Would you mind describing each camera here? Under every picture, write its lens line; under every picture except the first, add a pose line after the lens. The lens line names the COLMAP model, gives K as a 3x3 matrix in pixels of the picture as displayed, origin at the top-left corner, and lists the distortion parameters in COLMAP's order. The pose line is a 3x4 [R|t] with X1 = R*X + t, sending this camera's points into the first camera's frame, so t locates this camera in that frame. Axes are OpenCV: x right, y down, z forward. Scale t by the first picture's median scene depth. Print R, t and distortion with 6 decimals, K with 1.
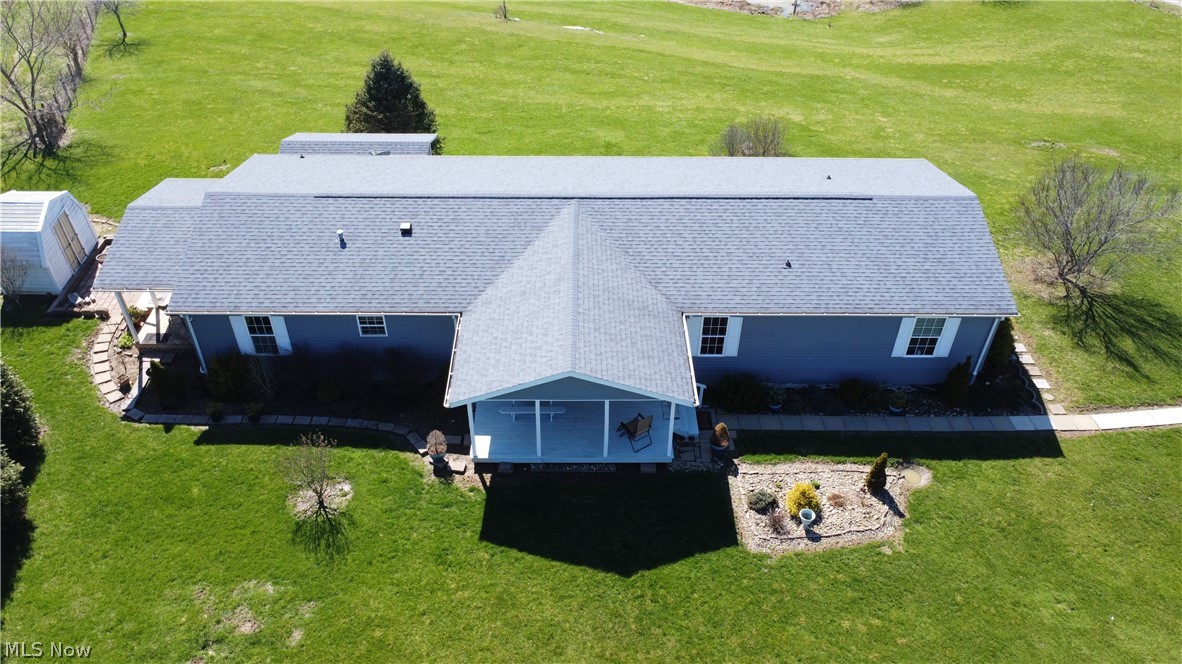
lens RADIAL K [[882.7, 0, 591.5], [0, 882.7, 333.7], [0, 0, 1]] dist [0.005375, -0.006919]
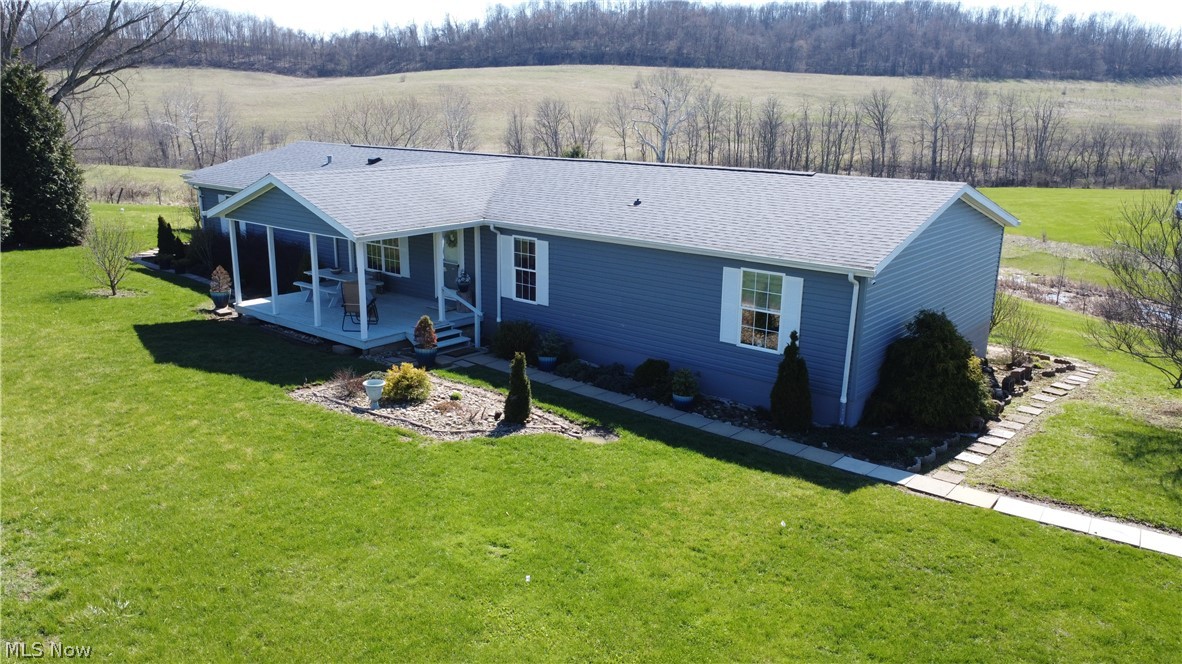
lens RADIAL K [[882.7, 0, 592.2], [0, 882.7, 334.2], [0, 0, 1]] dist [0.005375, -0.006919]
pose [[0.763897, 0.161555, -0.624789, 0.711584], [-0.417256, 0.862211, -0.287210, 0.264315], [0.492300, 0.480096, 0.726050, 0.488724]]
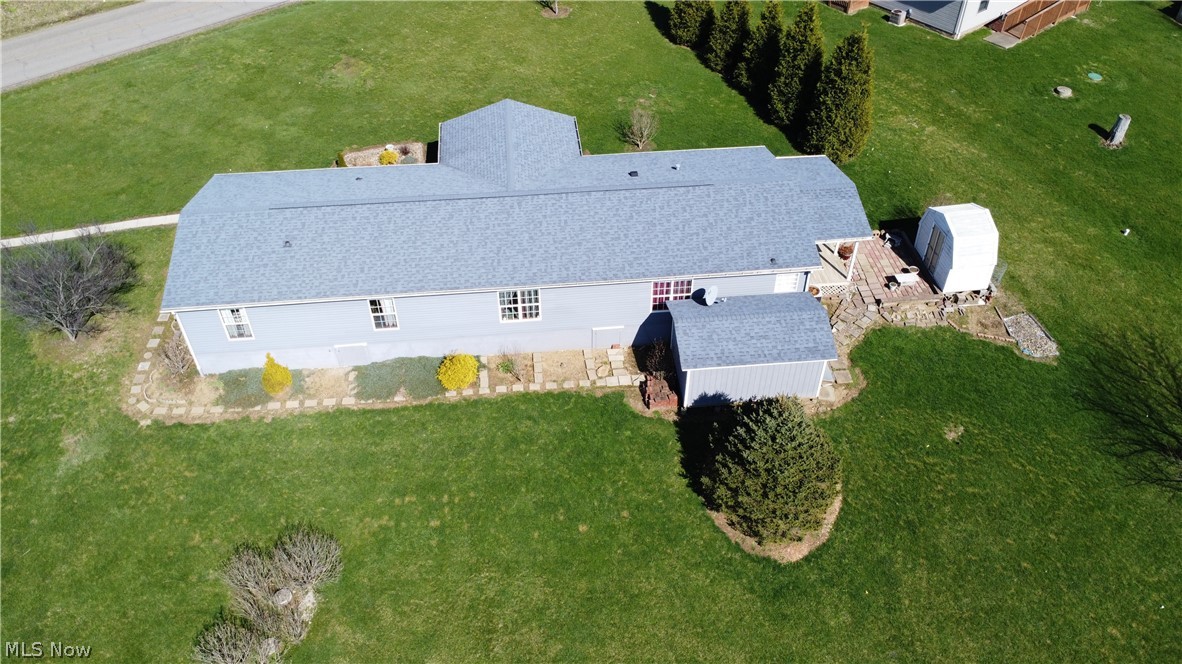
lens RADIAL K [[882.7, 0, 589.7], [0, 882.7, 334.9], [0, 0, 1]] dist [0.005375, -0.006919]
pose [[-0.996120, 0.052338, -0.070748, -0.034896], [-0.063141, 0.134923, 0.988842, -1.506988], [0.061299, 0.989473, -0.131095, 1.494598]]
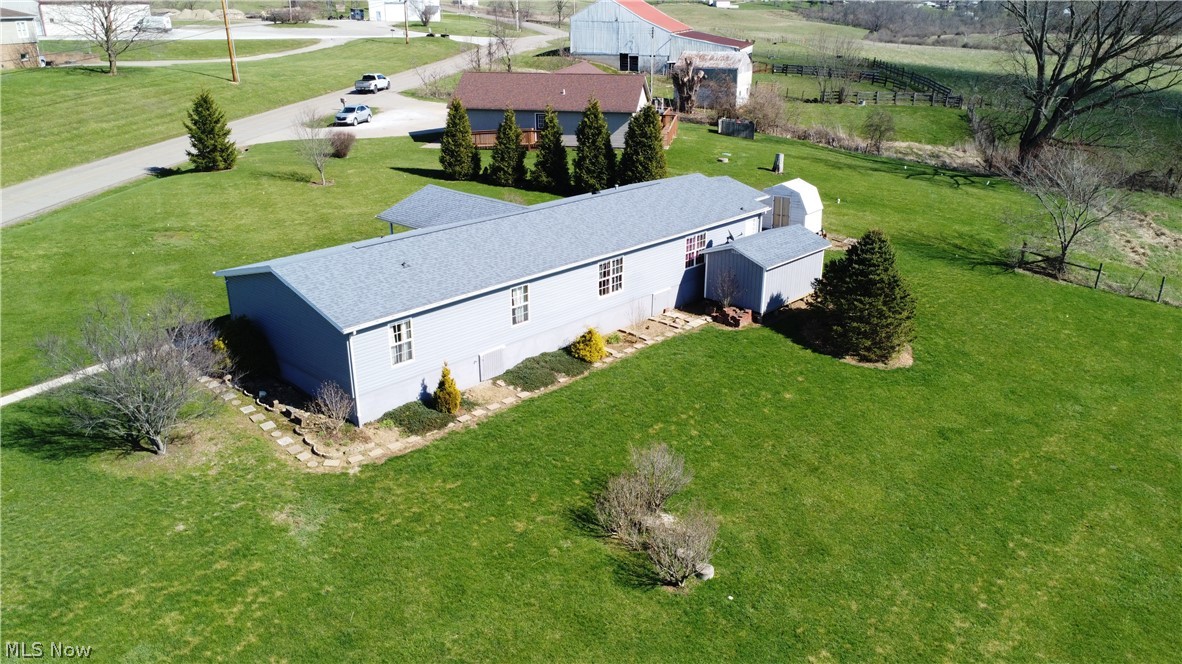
lens RADIAL K [[882.7, 0, 590.3], [0, 882.7, 333.1], [0, 0, 1]] dist [0.005375, -0.006919]
pose [[-0.695402, 0.241006, -0.677002, 0.999485], [-0.471238, 0.558316, 0.682801, -1.130086], [0.542540, 0.793851, -0.274683, 1.725688]]
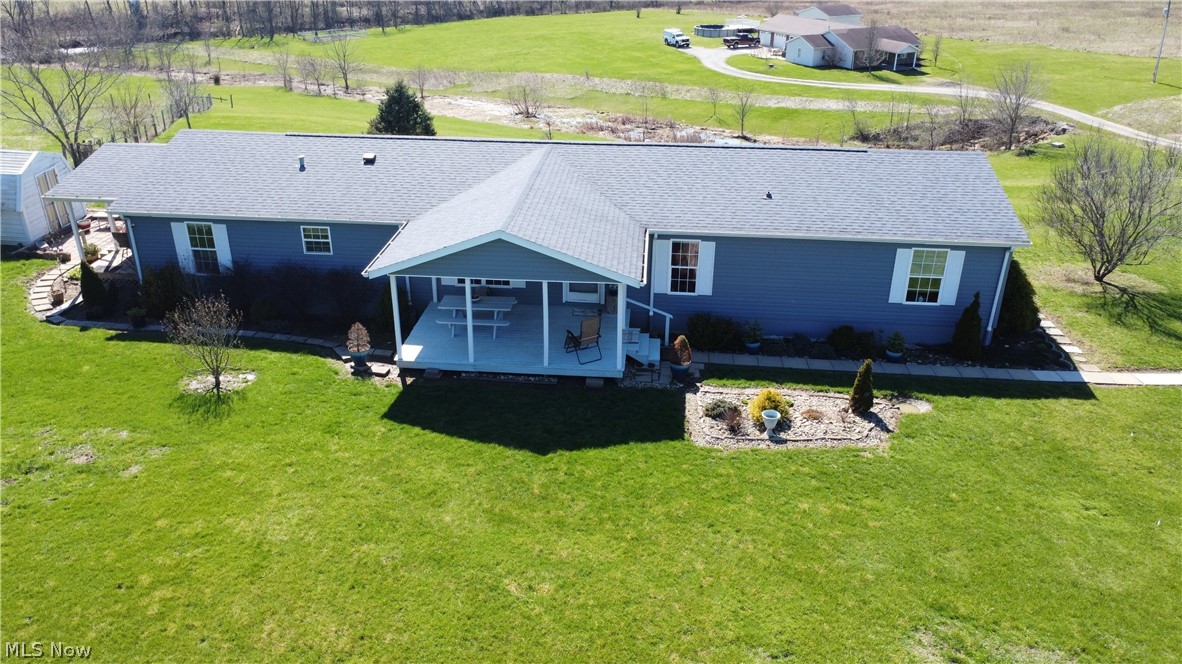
lens RADIAL K [[882.7, 0, 591.6], [0, 882.7, 331.1], [0, 0, 1]] dist [0.005375, -0.006919]
pose [[0.995634, 0.037818, -0.085341, 0.126617], [-0.058471, 0.965336, -0.254377, 0.307984], [0.072763, 0.258256, 0.963332, 0.145112]]
